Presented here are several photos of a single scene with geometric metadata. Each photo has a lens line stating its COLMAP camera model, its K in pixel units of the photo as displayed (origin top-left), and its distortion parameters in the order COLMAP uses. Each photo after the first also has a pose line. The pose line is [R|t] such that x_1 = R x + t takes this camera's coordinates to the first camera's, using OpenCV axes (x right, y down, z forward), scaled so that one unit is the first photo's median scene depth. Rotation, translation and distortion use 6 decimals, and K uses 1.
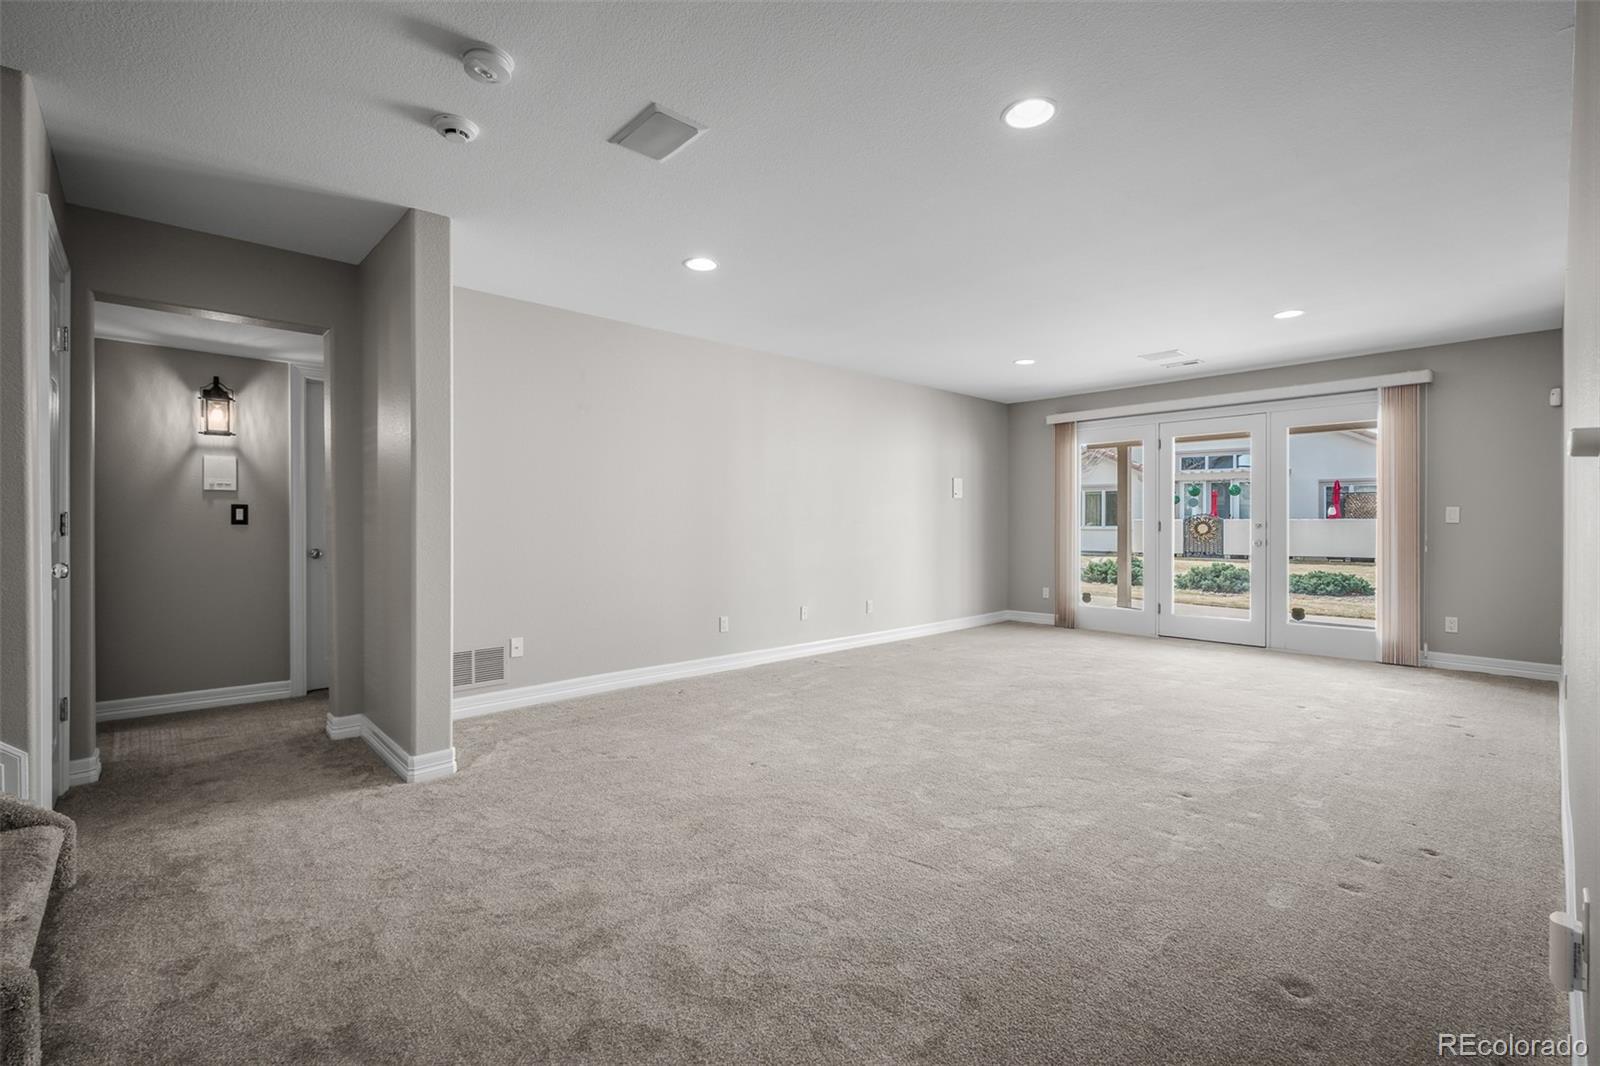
lens RADIAL K [[724.4, 0, 800.8], [0, 724.4, 518.5], [0, 0, 1]] dist [-0.000985, -0.000317]
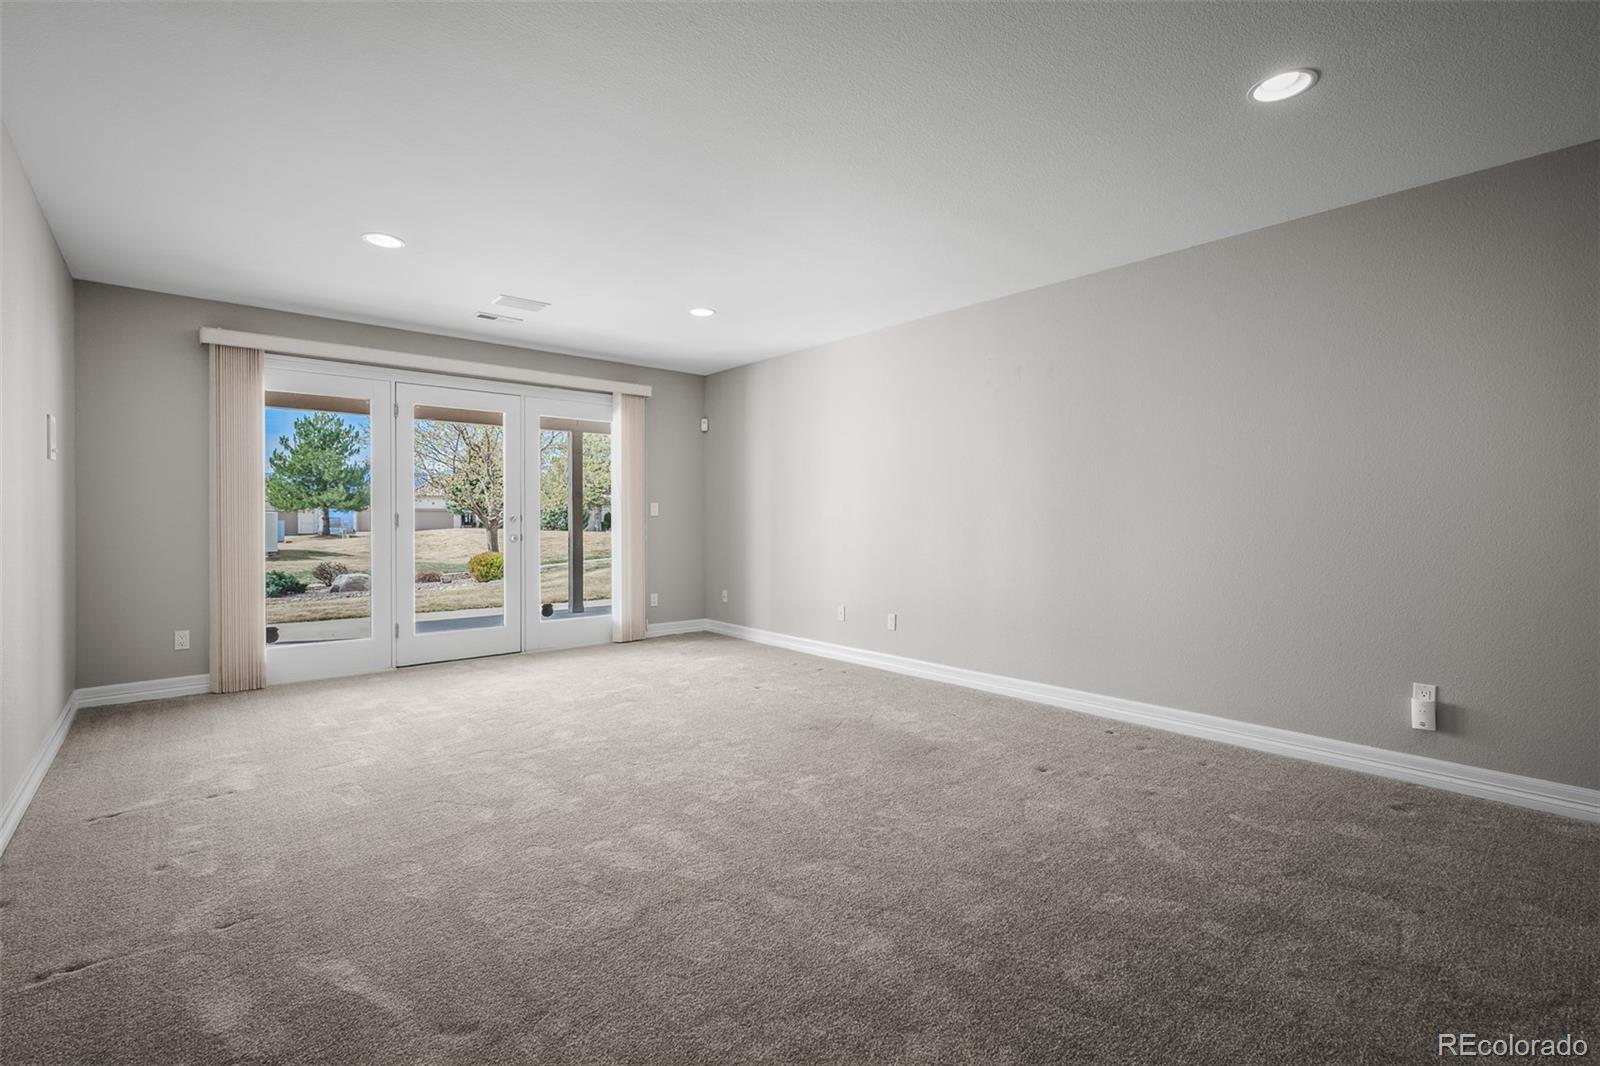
lens RADIAL K [[709.5, 0, 797.7], [0, 709.5, 538.5], [0, 0, 1]] dist [-0.004184, -0.000364]
pose [[0.030050, -0.034000, 0.998970, -0.272228], [-0.007572, 0.999385, 0.034242, 0.000877], [-0.999520, -0.008593, 0.029775, 0.691634]]
